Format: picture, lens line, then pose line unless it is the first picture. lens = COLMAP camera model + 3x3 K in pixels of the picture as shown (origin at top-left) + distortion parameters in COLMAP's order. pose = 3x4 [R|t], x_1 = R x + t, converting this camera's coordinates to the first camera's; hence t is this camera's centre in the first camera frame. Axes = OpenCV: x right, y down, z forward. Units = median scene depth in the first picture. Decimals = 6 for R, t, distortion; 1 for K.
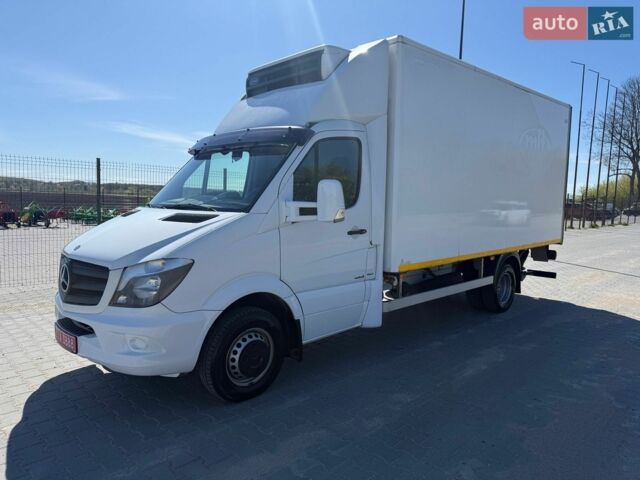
lens RADIAL K [[445.5, 0, 321.1], [0, 445.5, 237.8], [0, 0, 1]] dist [0.050938, -0.055767]
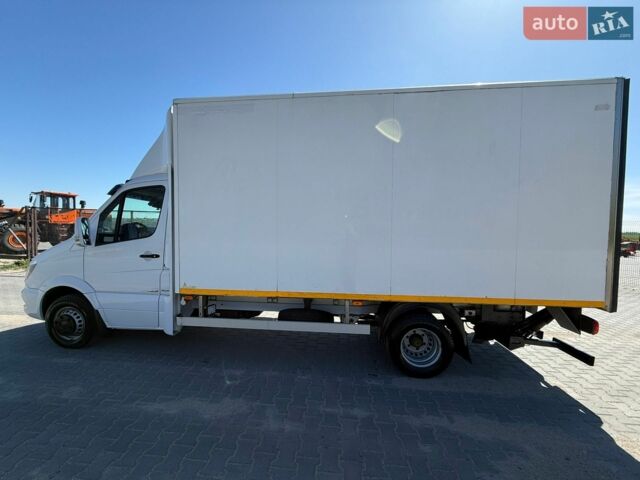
lens RADIAL K [[259.5, 0, 322.7], [0, 259.5, 235.2], [0, 0, 1]] dist [-0.001674, 0.000017]
pose [[0.642535, 0.019857, -0.765999, 1.033234], [-0.069773, 0.997027, -0.032681, -0.088367], [0.763073, 0.074445, 0.642010, 0.923837]]
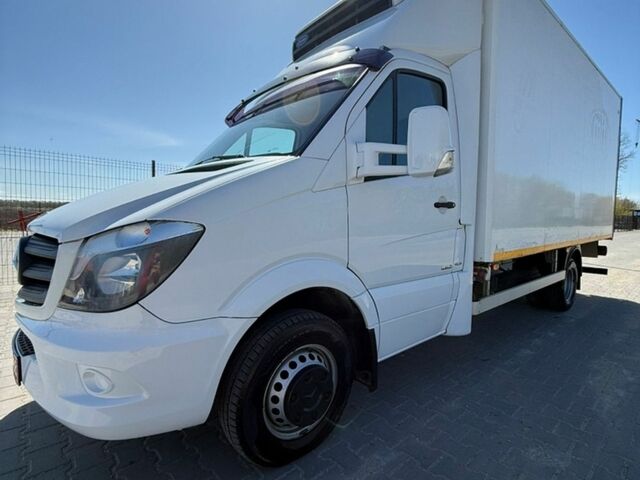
lens RADIAL K [[335.9, 0, 323.4], [0, 335.9, 237.8], [0, 0, 1]] dist [-0.017212, 0.004706]
pose [[0.998203, -0.001977, -0.059897, -0.087232], [0.000210, 0.999565, -0.029479, 0.058353], [0.059929, 0.029414, 0.997769, 0.459440]]
